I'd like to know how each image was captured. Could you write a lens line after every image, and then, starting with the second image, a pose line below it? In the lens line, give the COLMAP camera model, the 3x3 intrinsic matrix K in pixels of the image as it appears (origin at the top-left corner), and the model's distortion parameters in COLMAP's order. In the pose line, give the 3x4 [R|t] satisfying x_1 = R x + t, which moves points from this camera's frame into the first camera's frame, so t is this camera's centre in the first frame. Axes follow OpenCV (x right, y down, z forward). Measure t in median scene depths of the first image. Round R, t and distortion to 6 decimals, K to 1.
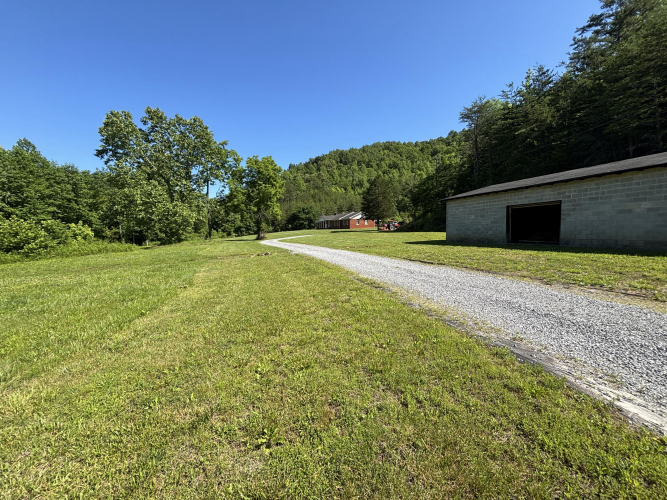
lens RADIAL K [[269.4, 0, 328.1], [0, 269.4, 249.4], [0, 0, 1]] dist [-0.000990, 0.000770]
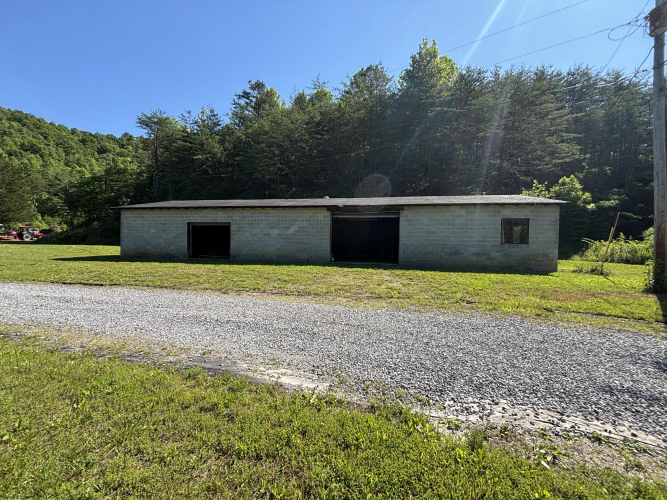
lens RADIAL K [[269.4, 0, 331.2], [0, 269.4, 248.3], [0, 0, 1]] dist [-0.000990, 0.000770]
pose [[0.471899, 0.018408, 0.881460, 0.002575], [0.034151, 0.998650, -0.039139, -0.000590], [-0.880991, 0.048572, 0.470633, 0.011008]]
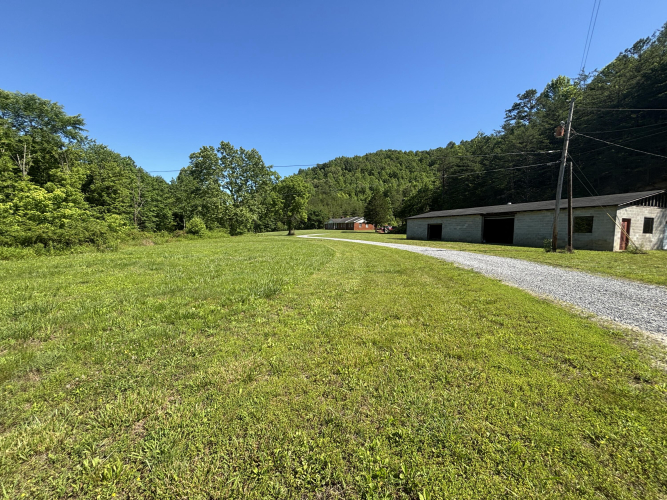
lens RADIAL K [[269.4, 0, 329.3], [0, 269.4, 245.5], [0, 0, 1]] dist [-0.000990, 0.000770]
pose [[0.999018, 0.043671, 0.007493, -0.090771], [-0.043543, 0.998917, -0.016385, 0.045692], [-0.008200, 0.016042, 0.999838, -0.583667]]
